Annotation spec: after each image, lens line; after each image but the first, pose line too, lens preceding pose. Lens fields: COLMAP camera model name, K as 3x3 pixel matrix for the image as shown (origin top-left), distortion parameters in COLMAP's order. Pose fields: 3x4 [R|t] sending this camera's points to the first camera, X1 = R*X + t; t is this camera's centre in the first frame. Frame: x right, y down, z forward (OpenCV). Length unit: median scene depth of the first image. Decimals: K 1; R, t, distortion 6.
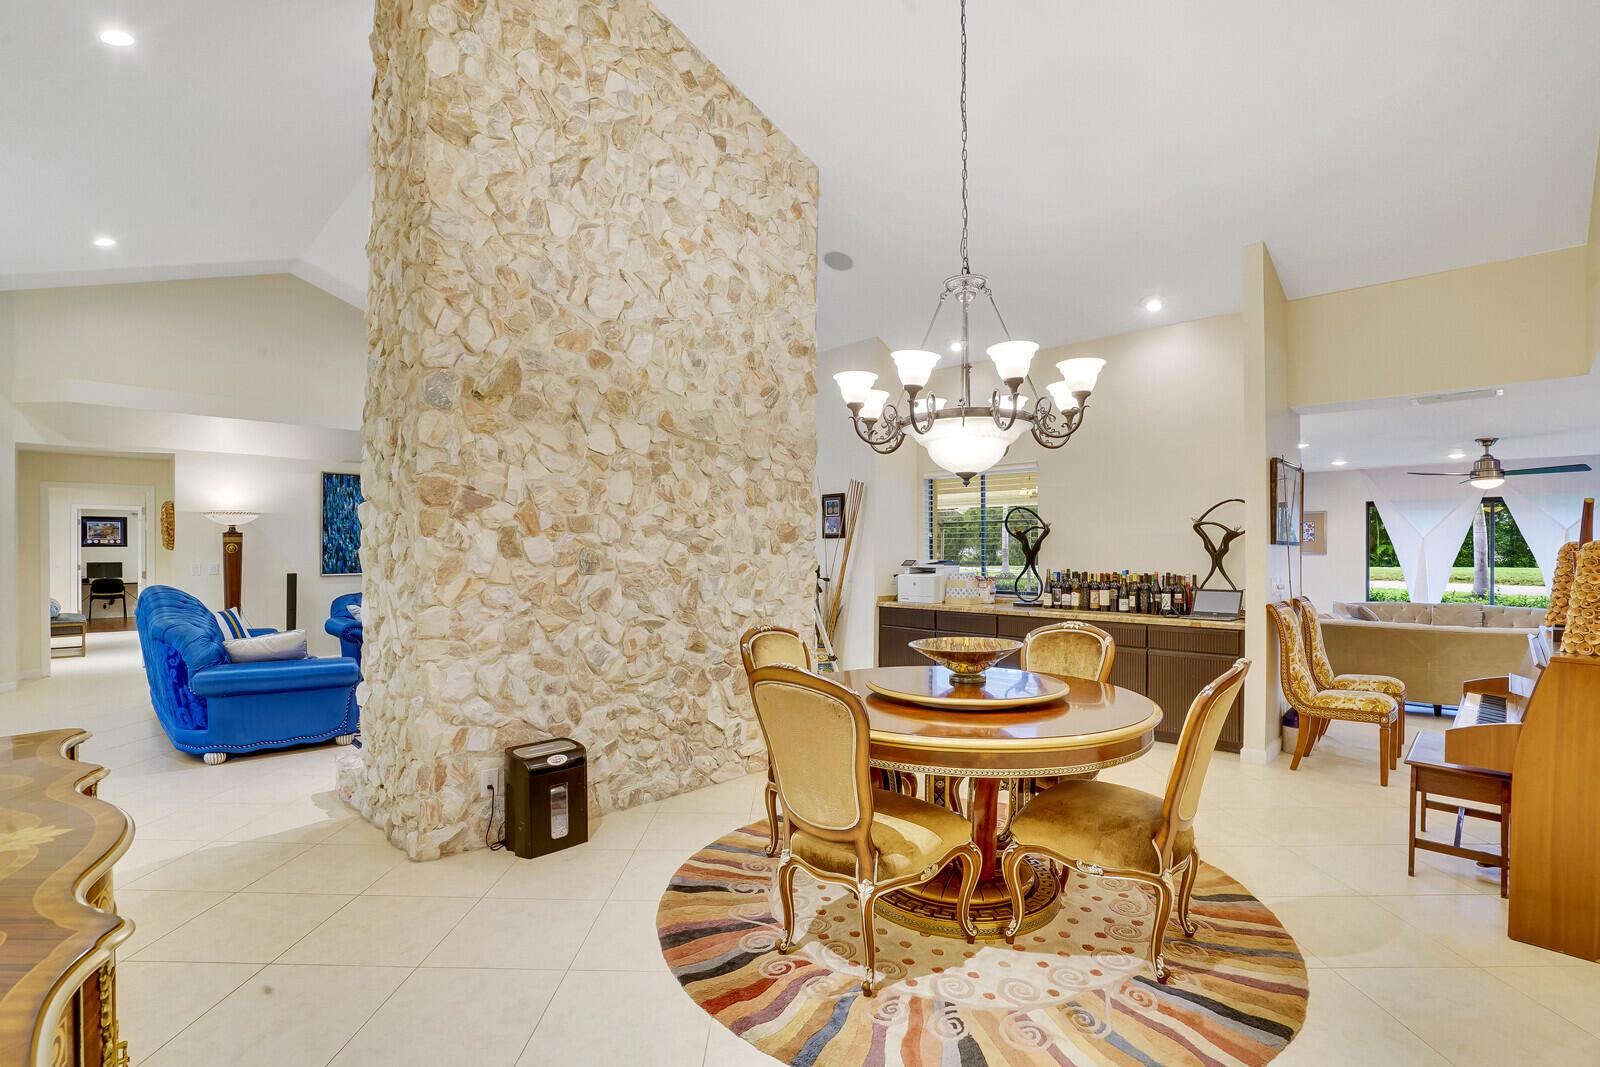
lens RADIAL K [[757.8, 0, 791.1], [0, 757.8, 533.7], [0, 0, 1]] dist [-0.028182, -0.000567]
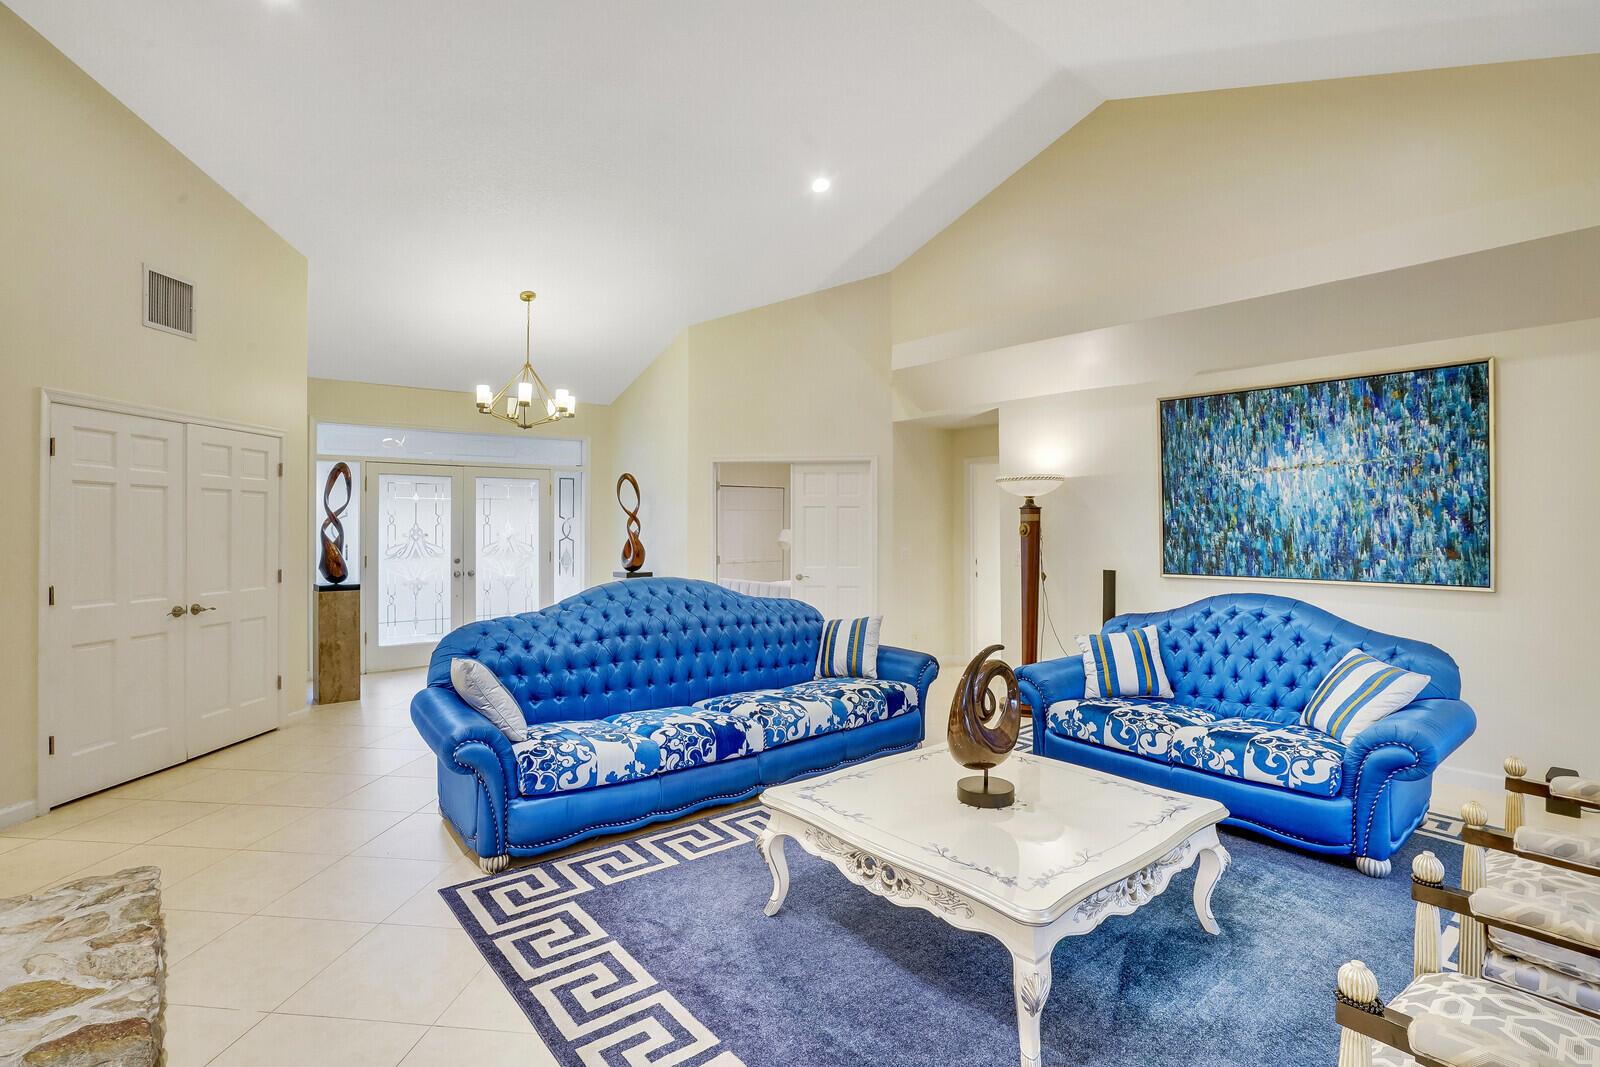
lens RADIAL K [[757.8, 0, 791.1], [0, 757.8, 533.7], [0, 0, 1]] dist [-0.028182, -0.000567]
pose [[-0.042386, 0.008667, -0.999064, -0.028289], [0.018371, 0.999800, 0.007894, 0.012675], [0.998932, -0.018019, -0.042537, 0.738363]]
